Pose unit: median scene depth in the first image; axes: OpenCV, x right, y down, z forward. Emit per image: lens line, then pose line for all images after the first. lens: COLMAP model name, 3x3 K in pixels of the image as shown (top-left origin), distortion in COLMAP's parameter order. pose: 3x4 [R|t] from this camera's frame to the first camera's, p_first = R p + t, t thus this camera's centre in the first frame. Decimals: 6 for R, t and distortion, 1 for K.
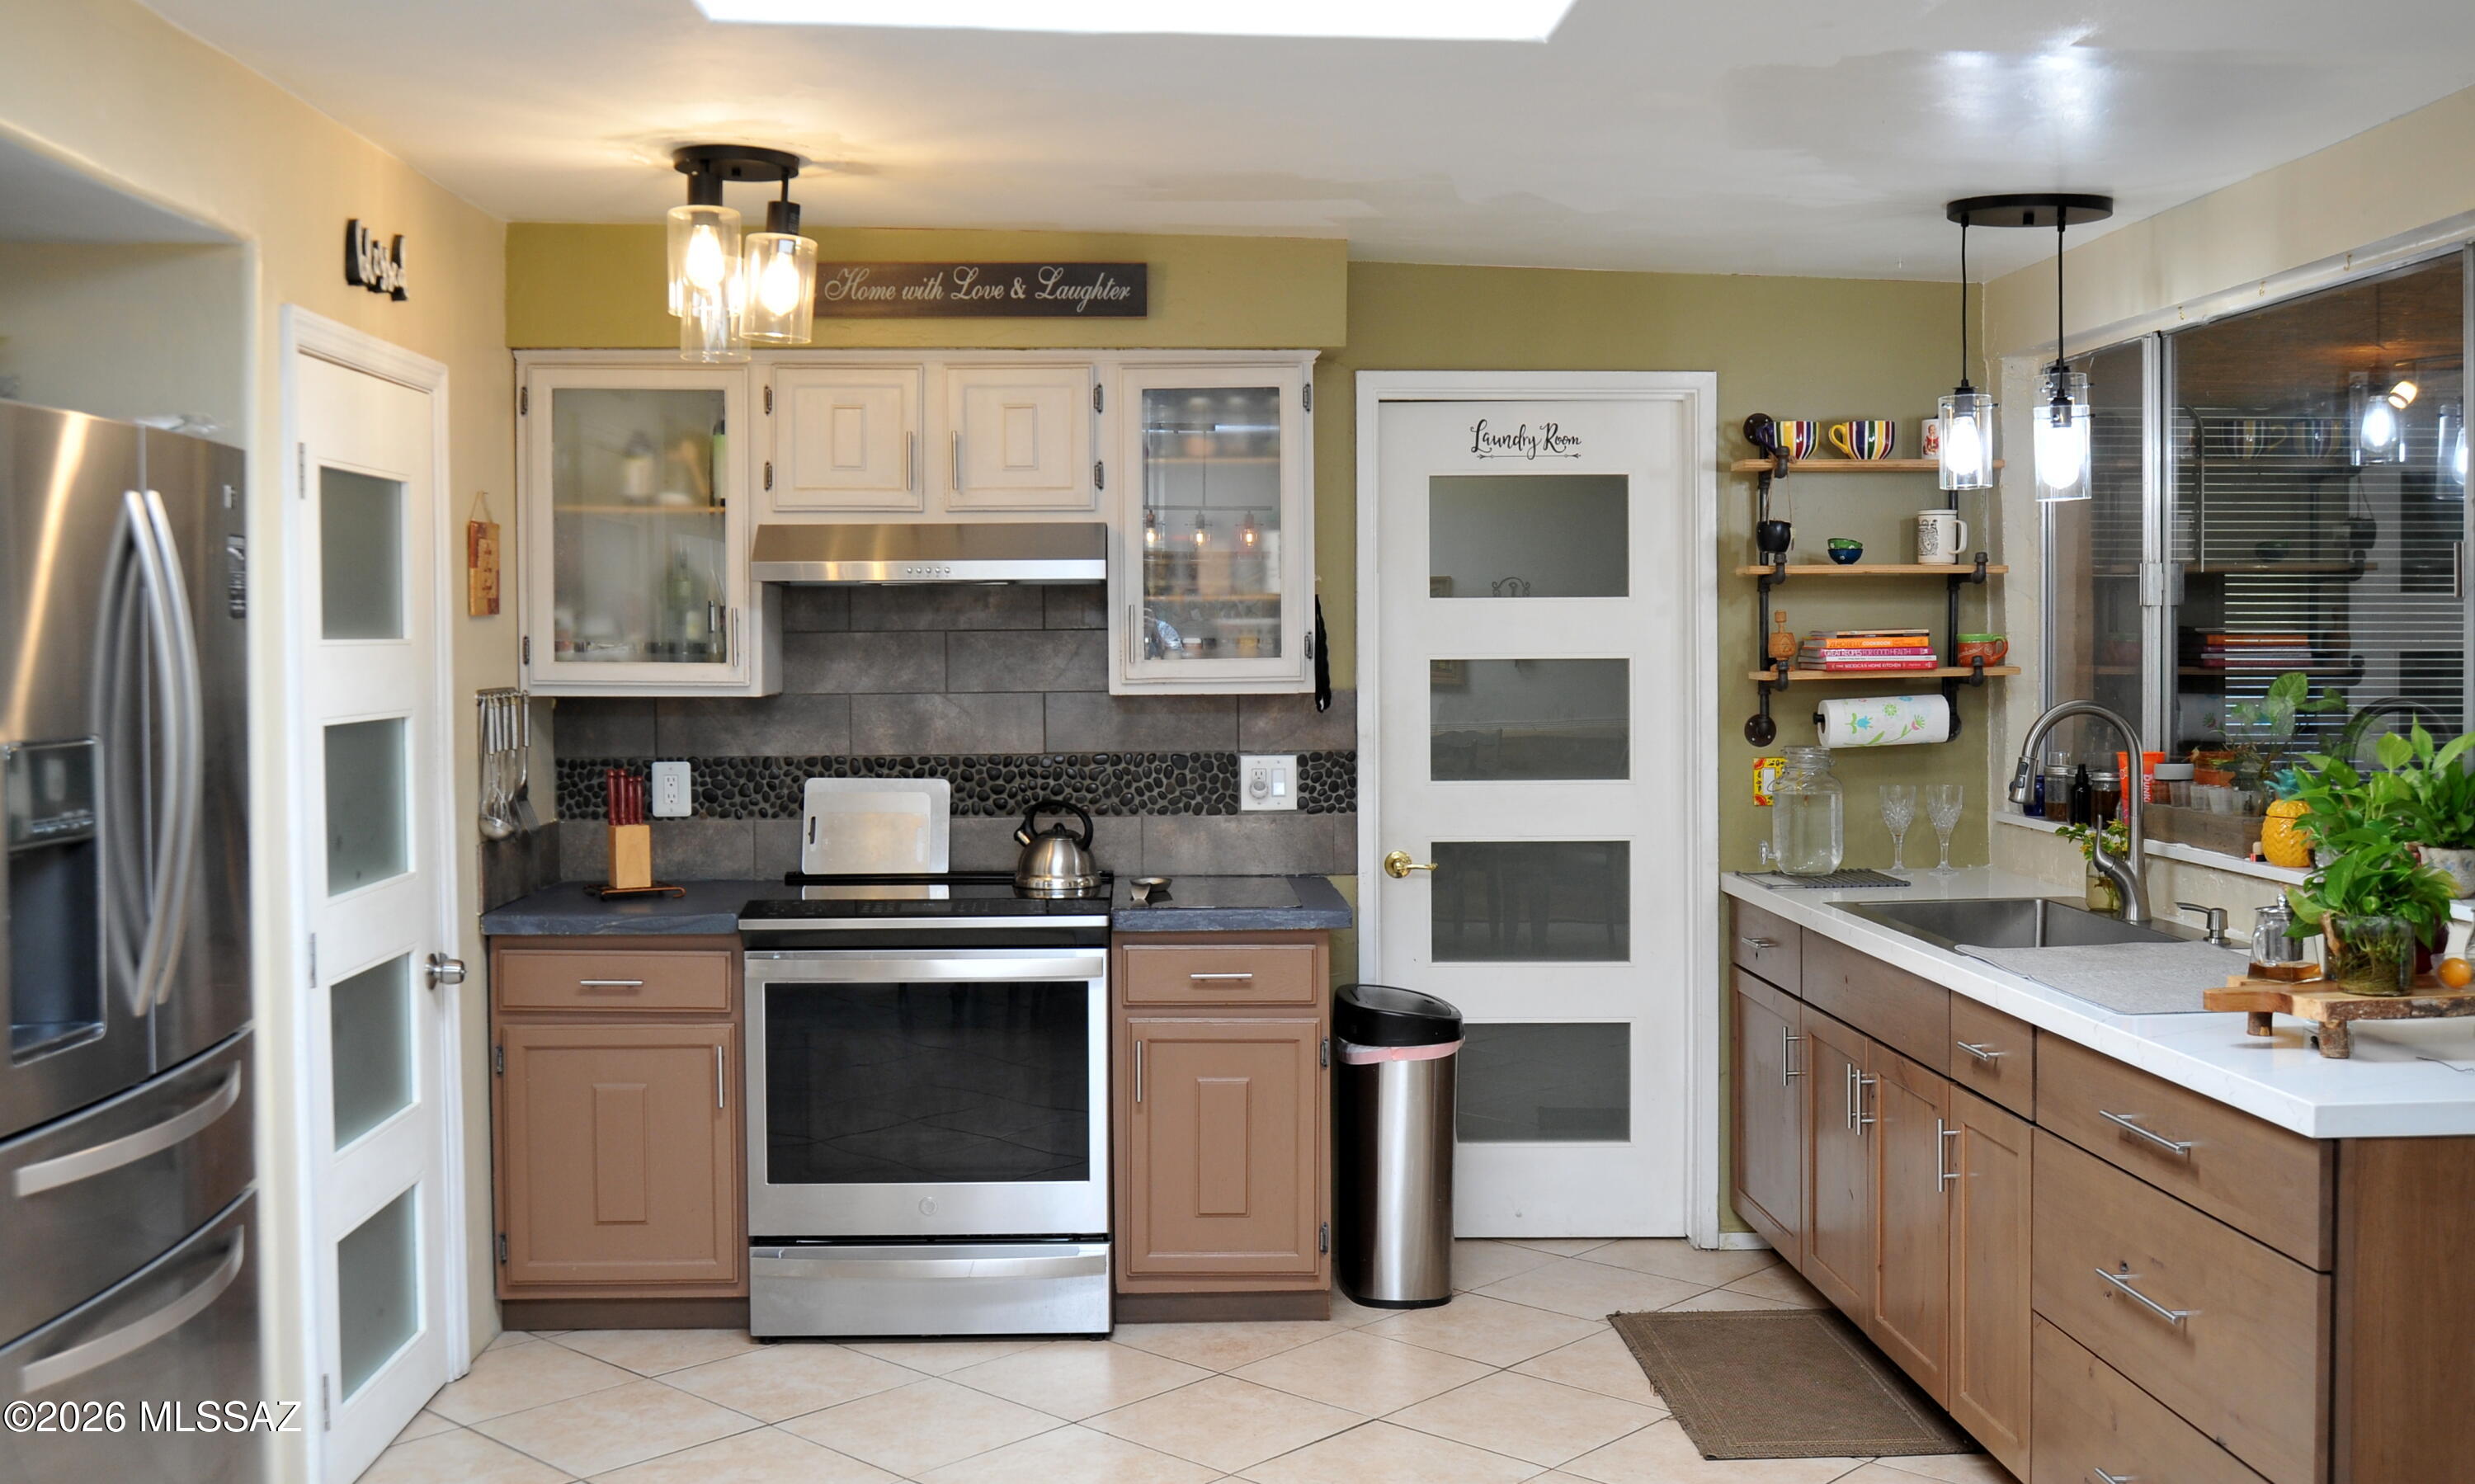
lens RADIAL K [[2351.3, 0, 1184.6], [0, 2351.3, 710.6], [0, 0, 1]] dist [-0.049924, 0.000000]
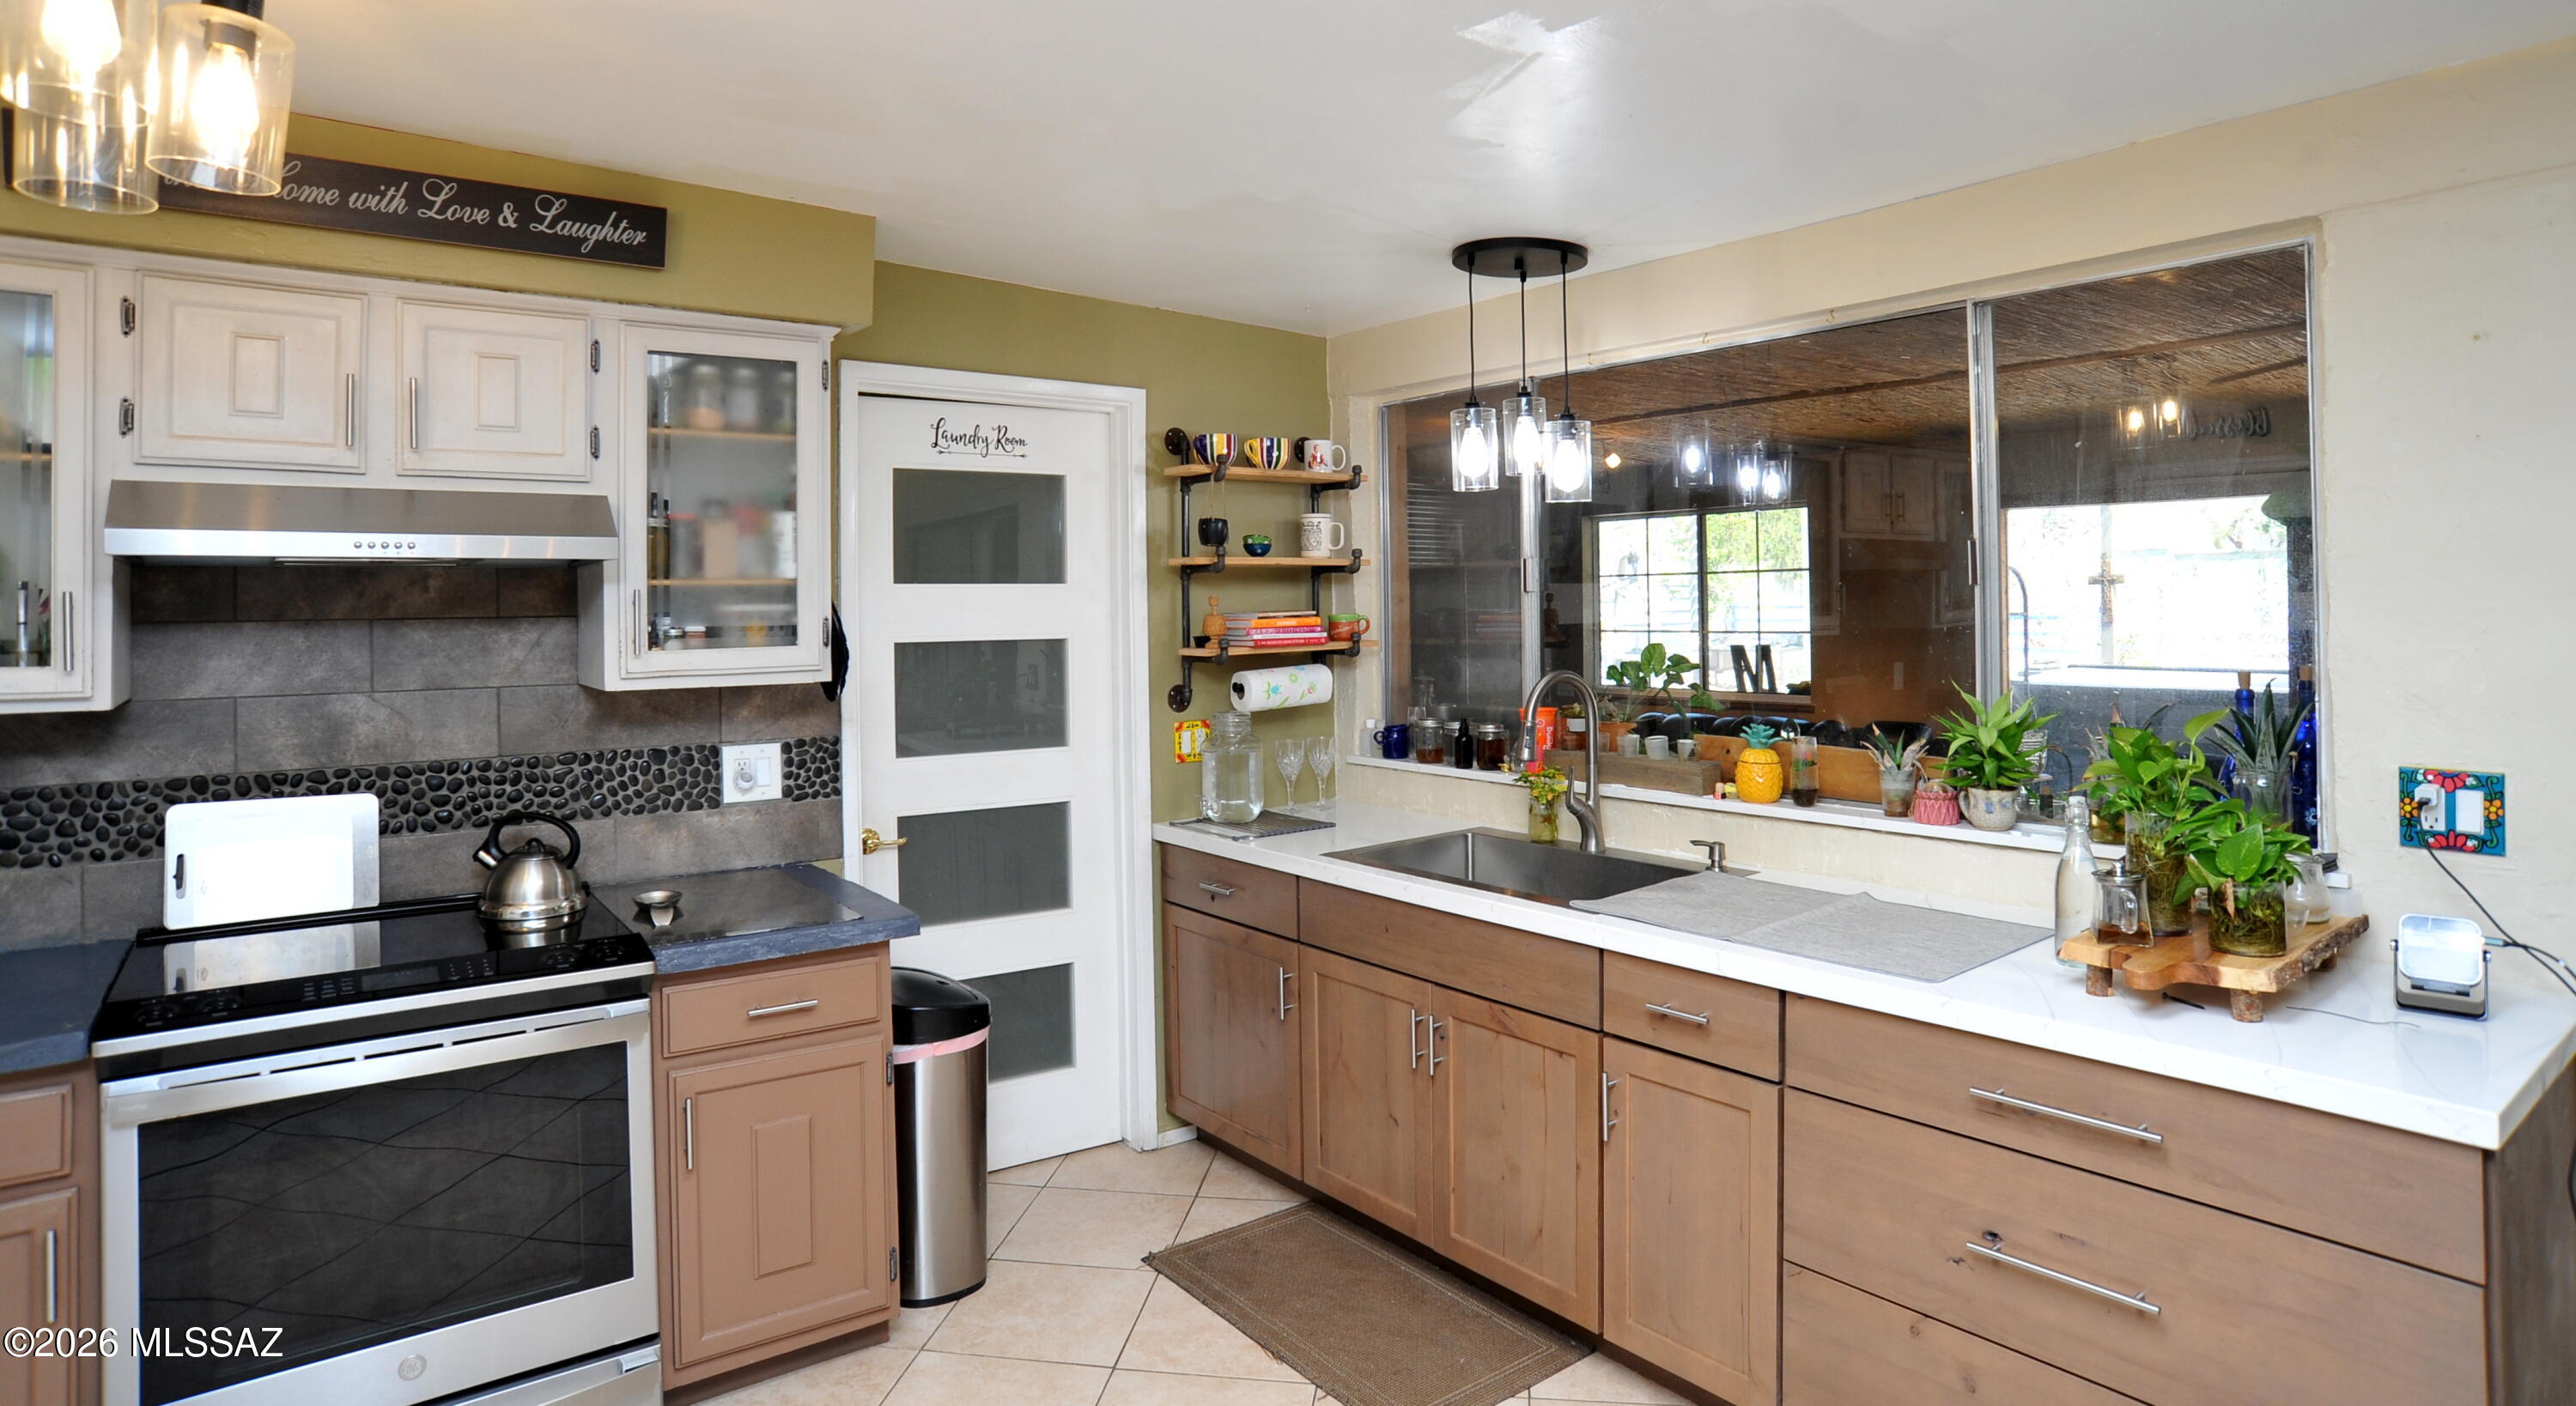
lens RADIAL K [[1396.9, 0, 1244.9], [0, 1396.9, 597.1], [0, 0, 1]] dist [-0.044516, 0.017210]
pose [[0.823726, 0.000492, 0.566988, -0.124796], [0.023585, 0.999104, -0.035131, -0.017067], [-0.566498, 0.042310, 0.822976, 0.415494]]
